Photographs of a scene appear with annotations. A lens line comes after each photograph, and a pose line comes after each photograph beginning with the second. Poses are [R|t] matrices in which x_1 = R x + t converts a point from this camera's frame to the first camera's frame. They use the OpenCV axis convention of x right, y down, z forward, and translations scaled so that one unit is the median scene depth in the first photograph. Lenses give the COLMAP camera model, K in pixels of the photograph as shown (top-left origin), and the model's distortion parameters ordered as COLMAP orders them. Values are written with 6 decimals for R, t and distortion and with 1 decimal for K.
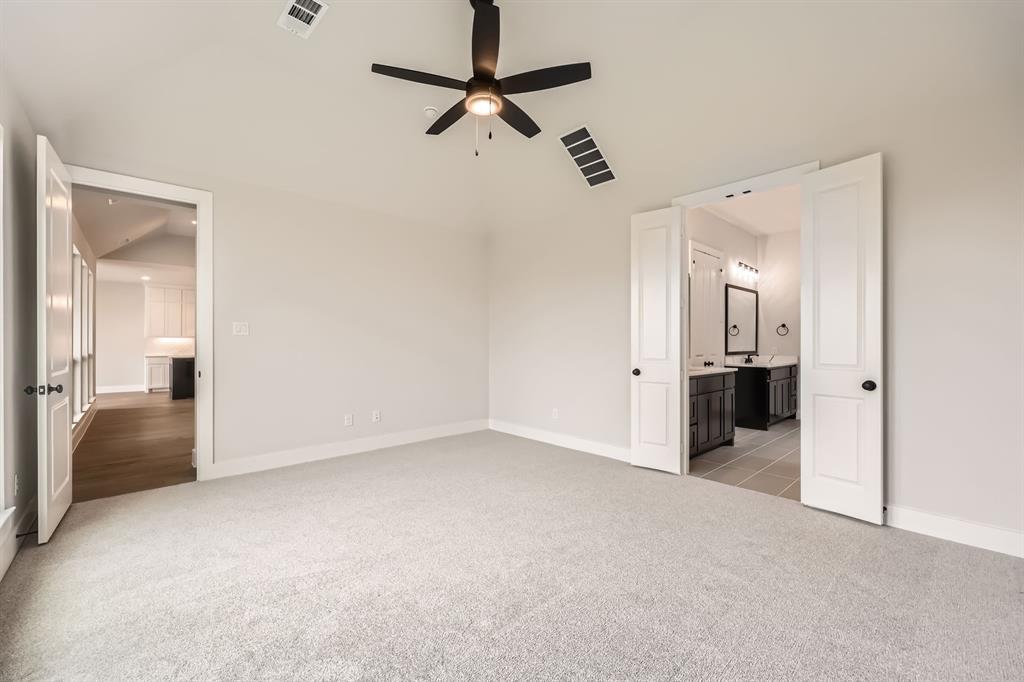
lens RADIAL K [[419.2, 0, 506.2], [0, 419.2, 345.0], [0, 0, 1]] dist [-0.001677, 0.000024]
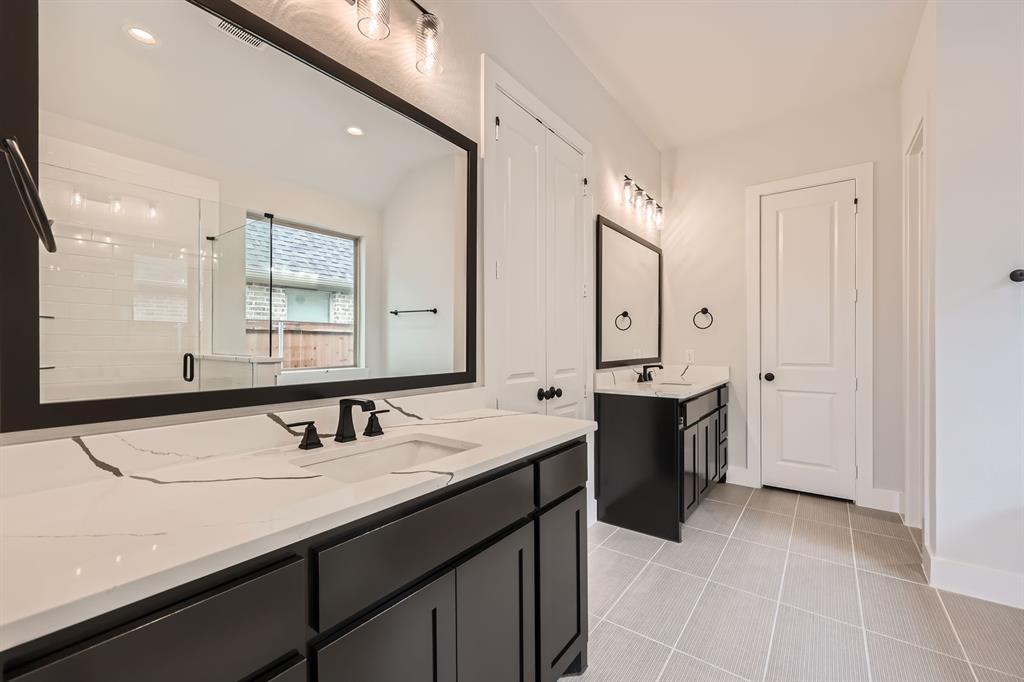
lens RADIAL K [[419.2, 0, 506.2], [0, 419.2, 345.0], [0, 0, 1]] dist [-0.001677, 0.000024]
pose [[0.984754, -0.000725, 0.173952, 0.329154], [0.000737, 1.000000, -0.000008, -0.002514], [-0.173952, 0.000136, 0.984754, 0.535214]]
